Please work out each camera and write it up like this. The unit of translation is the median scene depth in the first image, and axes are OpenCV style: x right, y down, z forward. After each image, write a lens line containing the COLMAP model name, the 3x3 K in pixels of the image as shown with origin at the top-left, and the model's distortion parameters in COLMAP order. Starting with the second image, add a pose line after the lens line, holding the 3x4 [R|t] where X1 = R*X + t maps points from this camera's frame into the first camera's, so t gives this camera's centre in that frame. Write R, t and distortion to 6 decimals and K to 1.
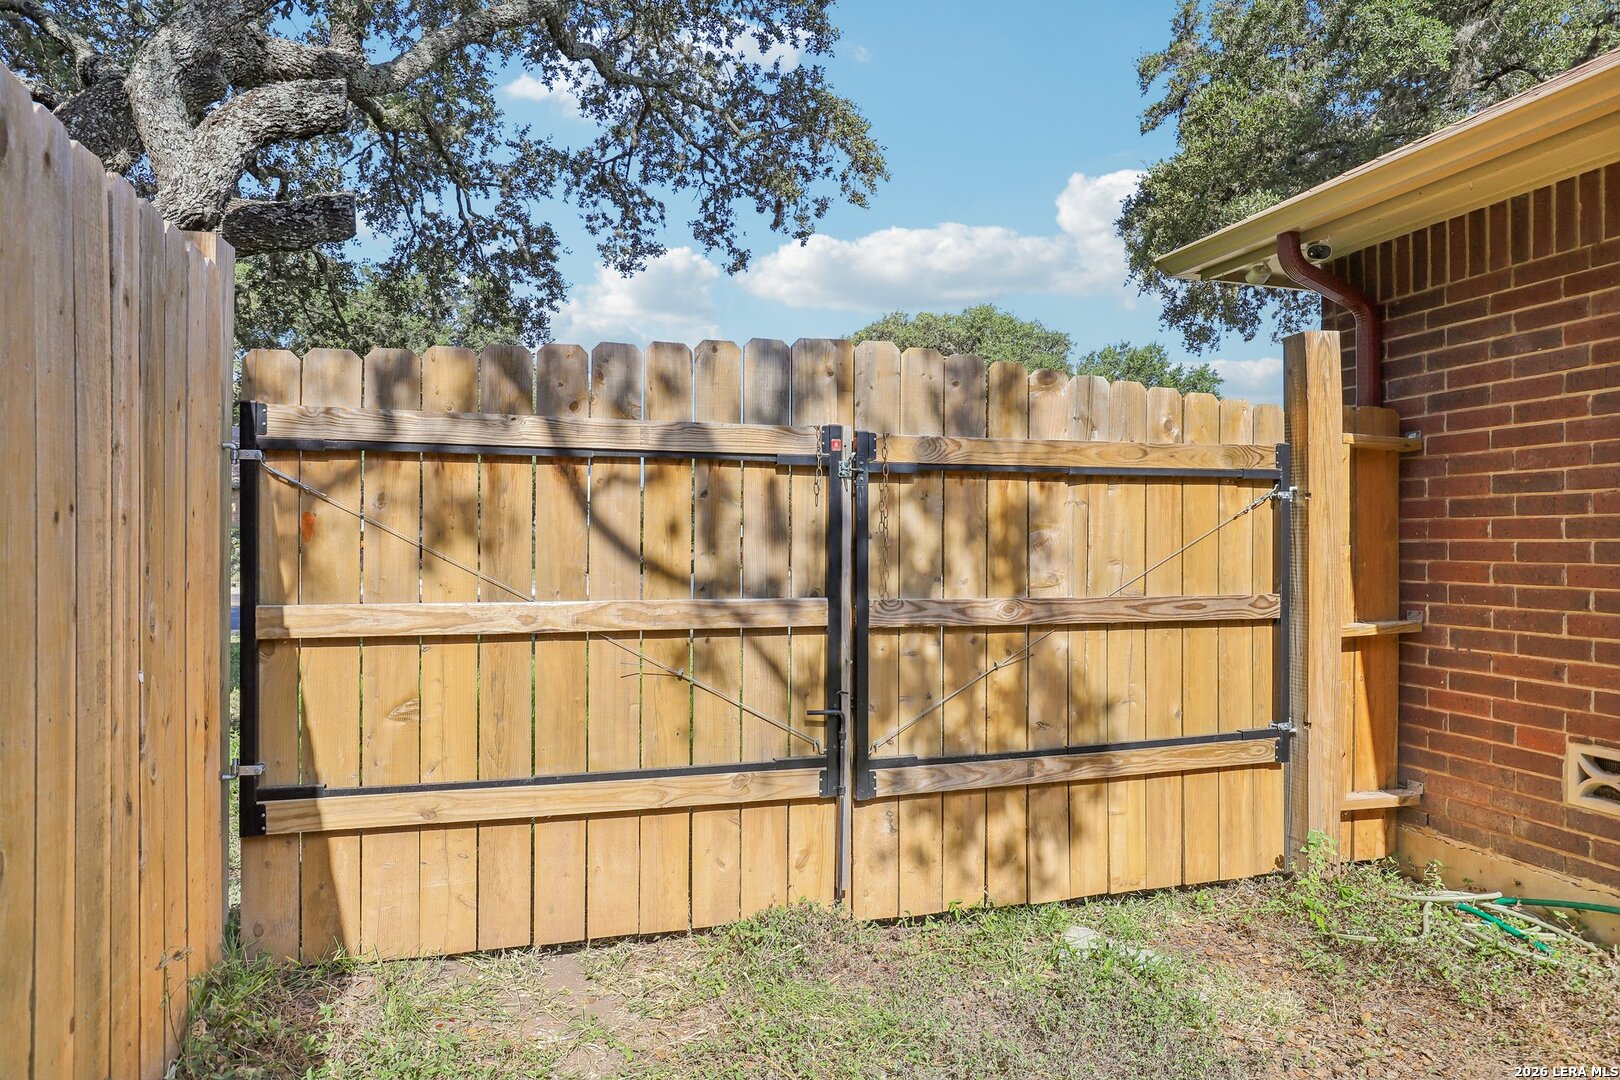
lens RADIAL K [[1046.0, 0, 808.6], [0, 1046.0, 538.9], [0, 0, 1]] dist [-0.000495, 0.001122]
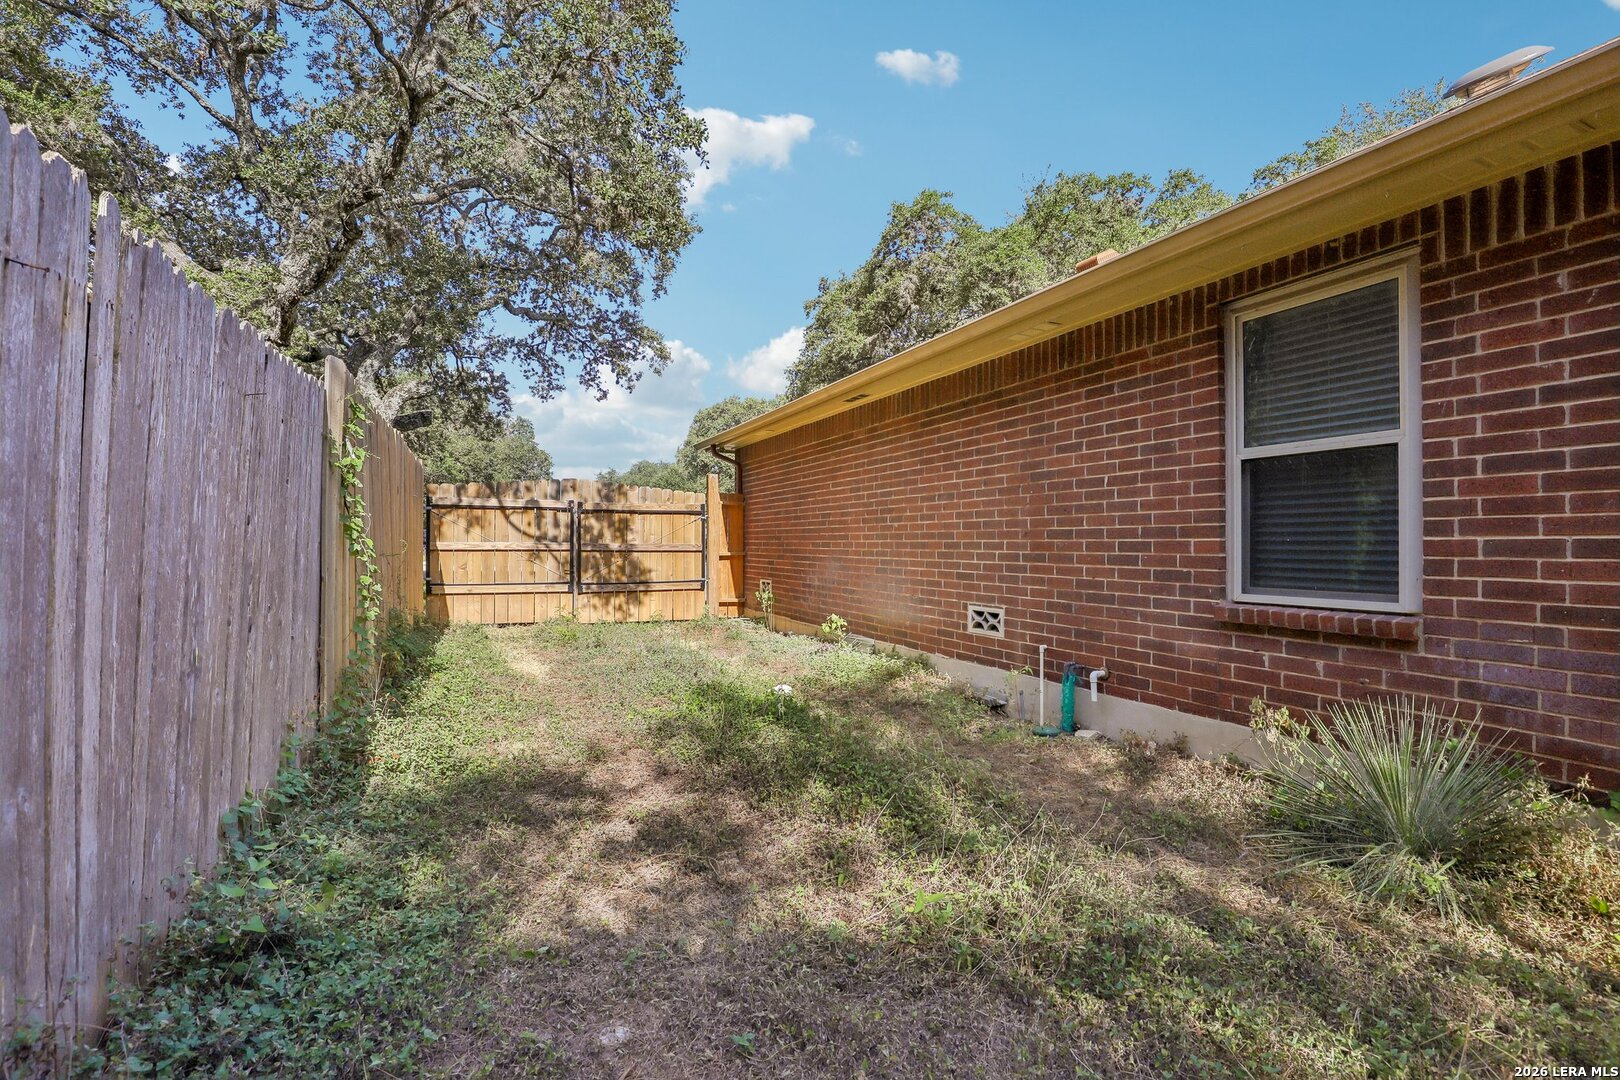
lens RADIAL K [[747.5, 0, 810.3], [0, 747.5, 540.3], [0, 0, 1]] dist [-0.036331, 0.007368]
pose [[0.989673, 0.000846, 0.143340, 0.499777], [-0.000650, 0.999999, -0.001412, 0.050324], [-0.143341, 0.001304, 0.989673, -1.892315]]
